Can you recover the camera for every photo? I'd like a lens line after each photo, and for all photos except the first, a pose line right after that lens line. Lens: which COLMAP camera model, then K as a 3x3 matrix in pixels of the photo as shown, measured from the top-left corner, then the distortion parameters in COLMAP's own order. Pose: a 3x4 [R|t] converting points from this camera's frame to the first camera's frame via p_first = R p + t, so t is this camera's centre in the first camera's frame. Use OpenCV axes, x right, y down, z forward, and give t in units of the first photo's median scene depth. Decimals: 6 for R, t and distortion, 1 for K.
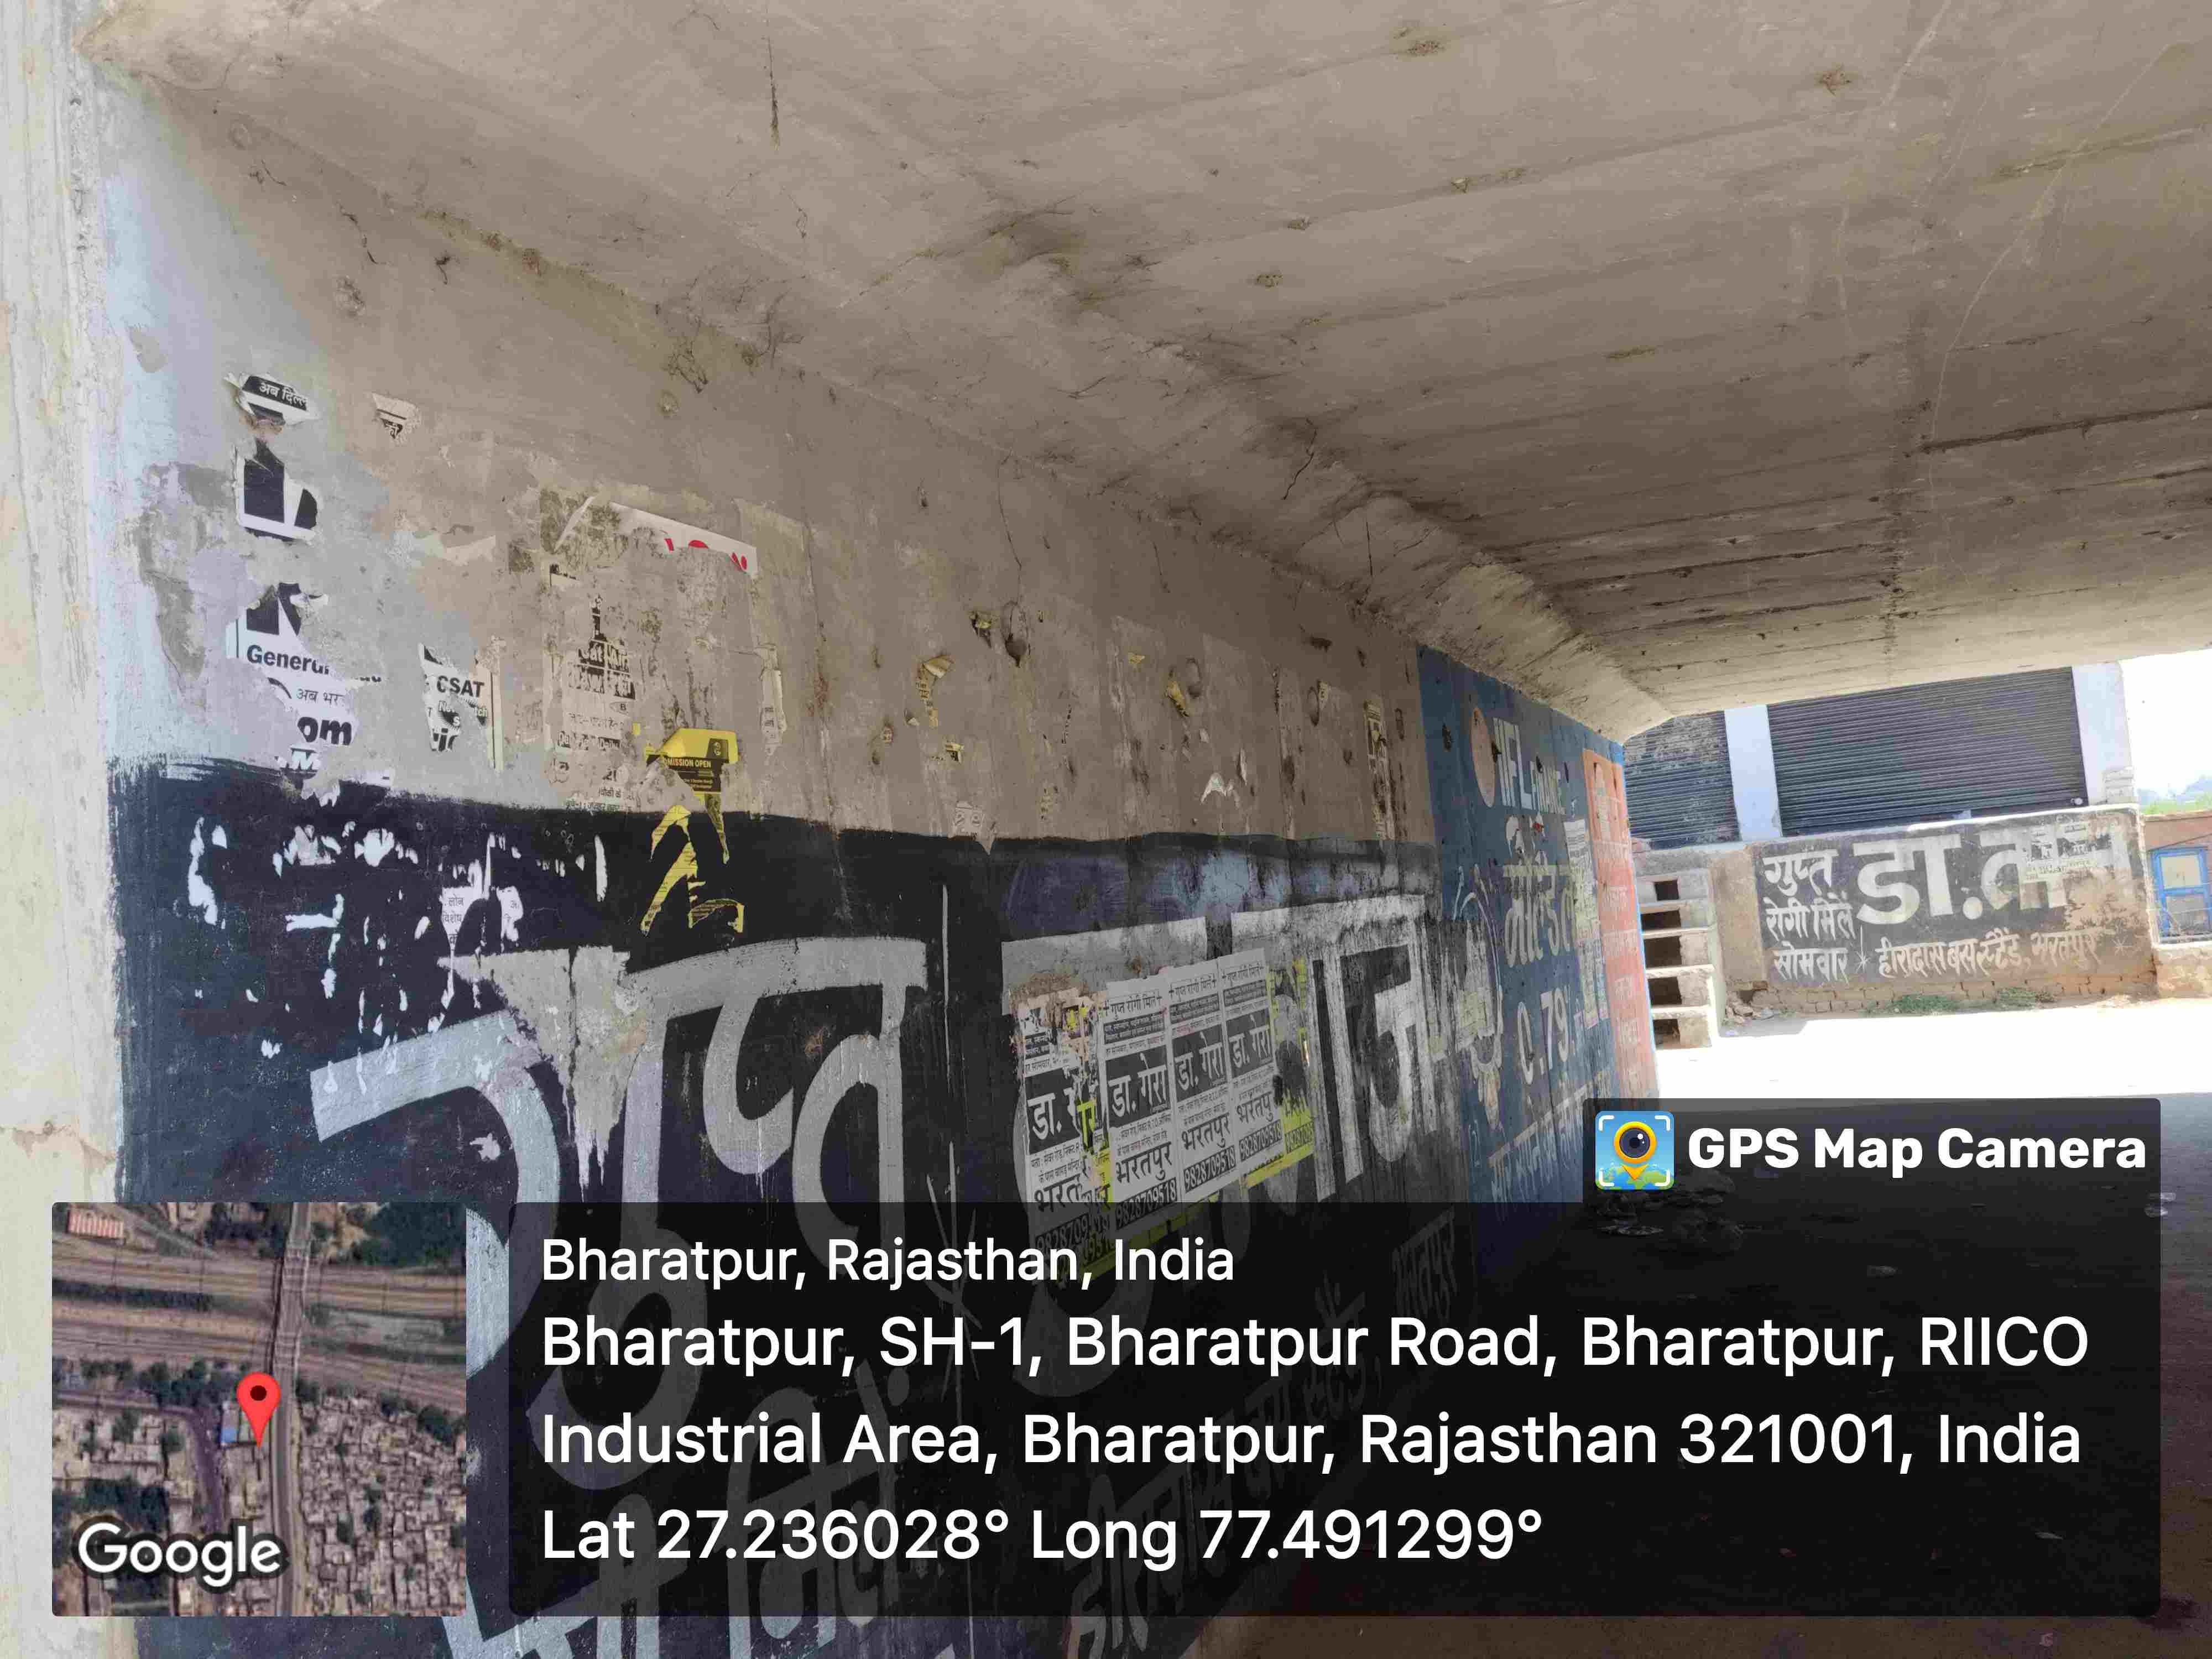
lens RADIAL K [[1776.3, 0, 1101.5], [0, 1776.3, 834.9], [0, 0, 1]] dist [0.055726, -0.075306]
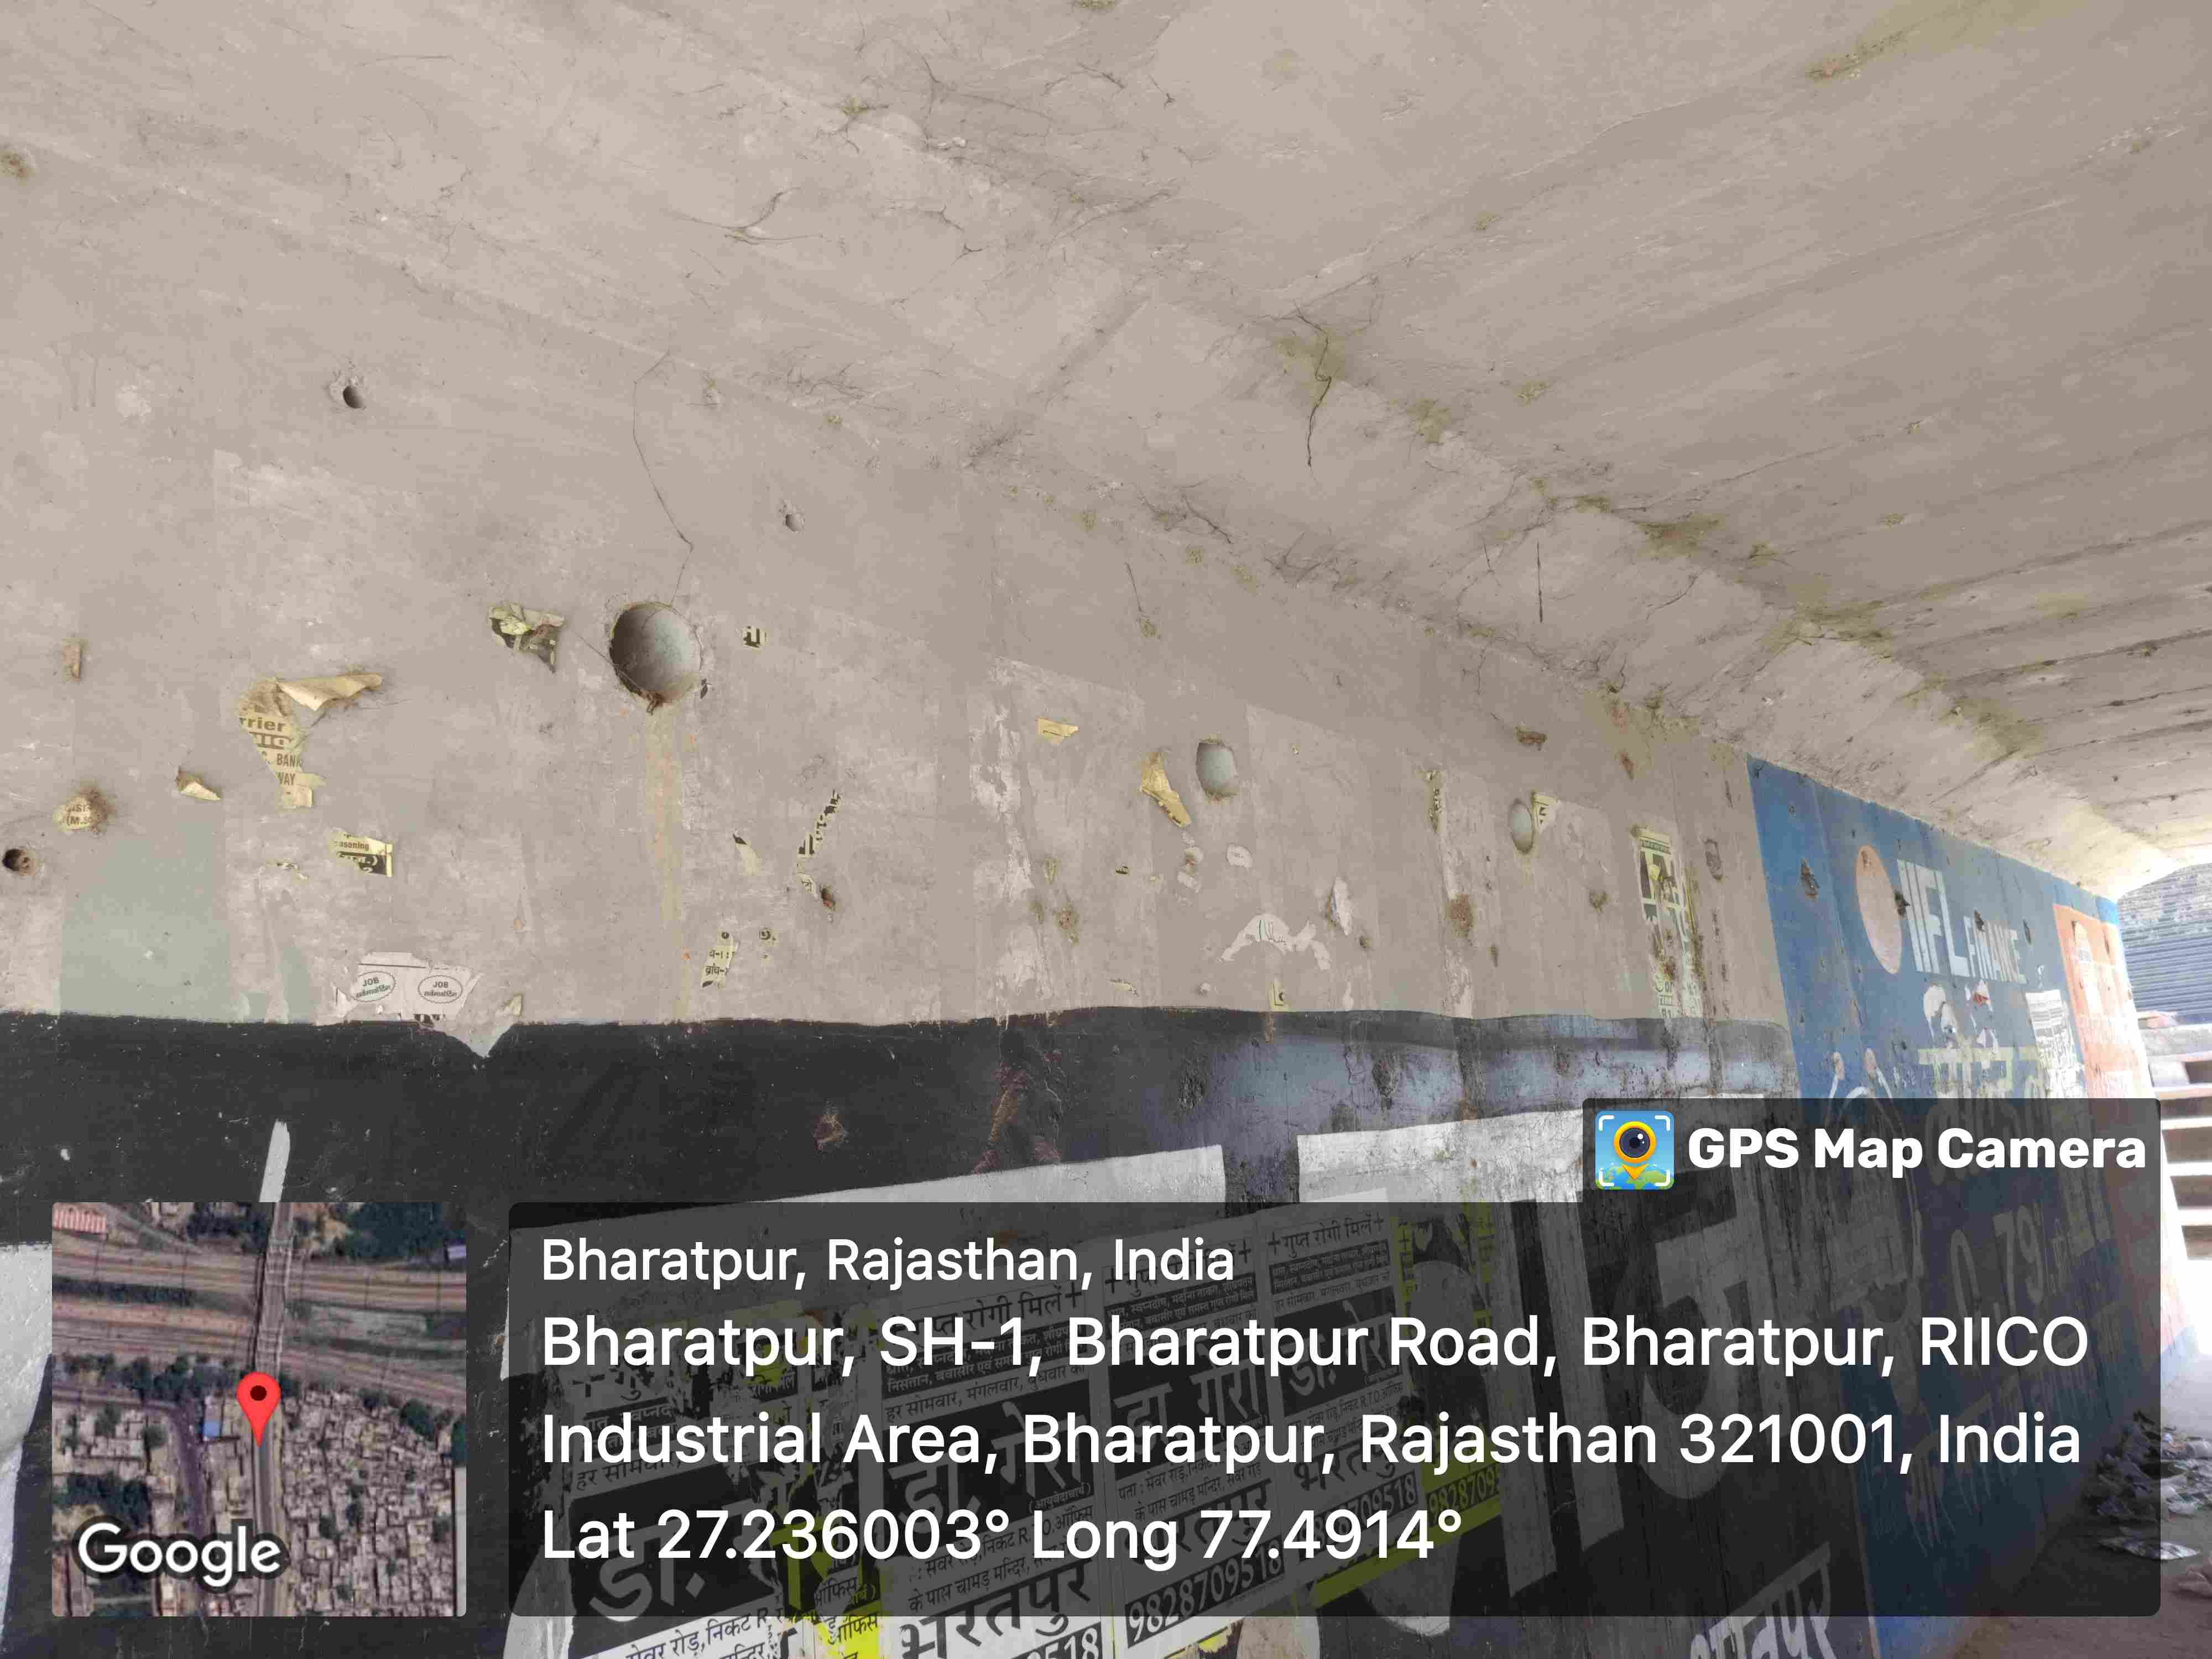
lens RADIAL K [[1504.5, 0, 1153.3], [0, 1504.5, 832.0], [0, 0, 1]] dist [-0.000873, -0.004189]
pose [[0.952297, -0.037671, -0.302840, 0.106767], [0.002041, 0.993116, -0.117118, -0.000690], [0.305167, 0.110913, 0.945818, 0.262347]]
